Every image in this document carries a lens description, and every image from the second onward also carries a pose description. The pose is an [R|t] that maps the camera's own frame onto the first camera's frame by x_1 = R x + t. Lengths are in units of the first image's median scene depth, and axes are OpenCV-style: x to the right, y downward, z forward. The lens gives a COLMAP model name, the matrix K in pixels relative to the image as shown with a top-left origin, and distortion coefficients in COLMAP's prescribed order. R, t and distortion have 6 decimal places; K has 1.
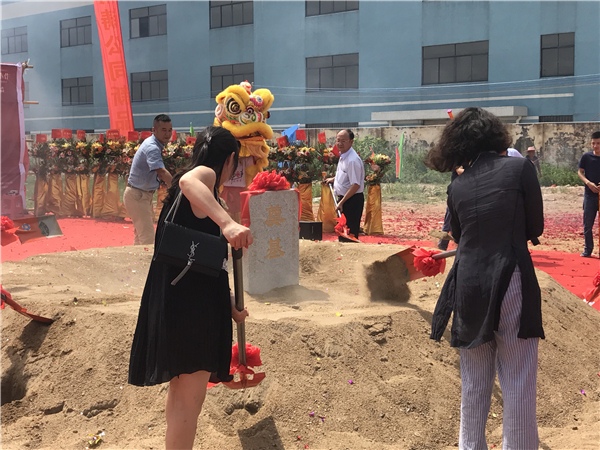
lens RADIAL K [[905.6, 0, 300.6], [0, 905.6, 225.4], [0, 0, 1]] dist [0.049674, 0.000000]
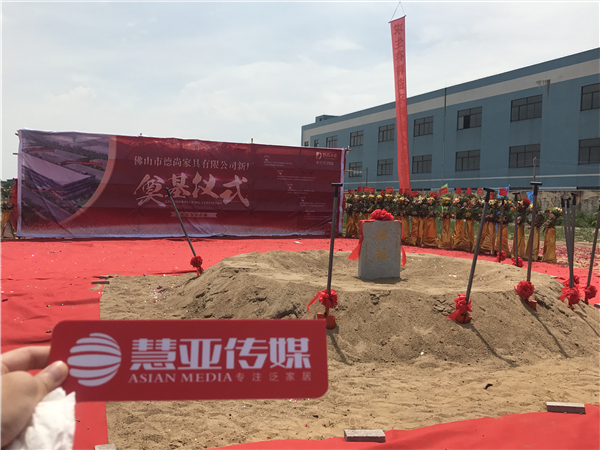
lens RADIAL K [[597.1, 0, 303.8], [0, 597.1, 224.8], [0, 0, 1]] dist [0.046362, 0.000000]
pose [[0.895400, 0.045386, -0.442943, 0.134860], [-0.065573, 0.997386, -0.030358, 0.005451], [0.440407, 0.056228, 0.896036, -0.036123]]
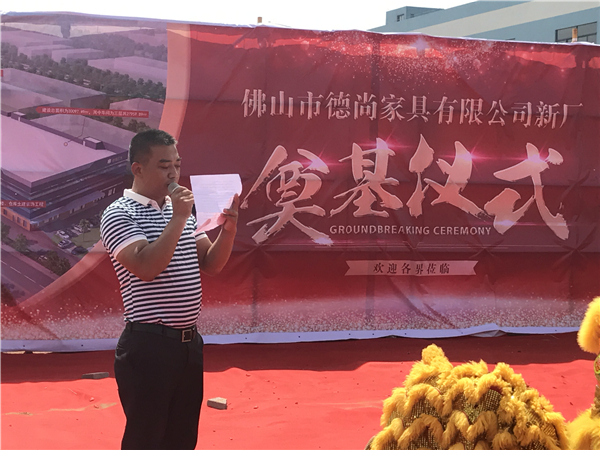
lens RADIAL K [[1306.6, 0, 304.1], [0, 1306.6, 227.5], [0, 0, 1]] dist [0.158600, 0.000000]
pose [[0.896208, 0.022712, -0.443053, -0.243069], [-0.051375, 0.997283, -0.052797, -0.012783], [0.440650, 0.070079, 0.894939, 0.134266]]
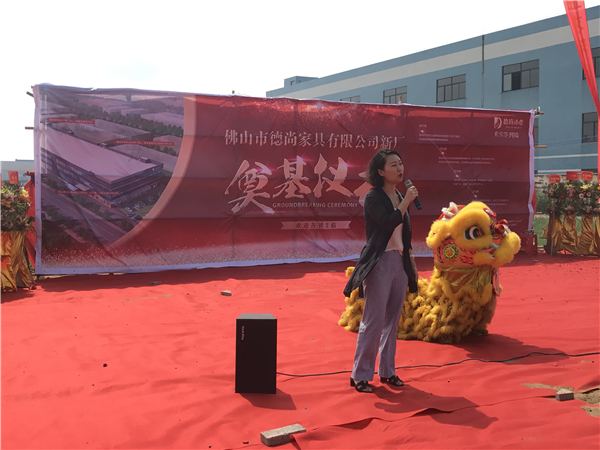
lens RADIAL K [[778.4, 0, 303.4], [0, 778.4, 227.3], [0, 0, 1]] dist [0.122867, 0.000000]
pose [[0.931922, 0.019415, -0.362138, -0.230088], [-0.032746, 0.998992, -0.030712, -0.004047], [0.361176, 0.040480, 0.931618, 0.051170]]
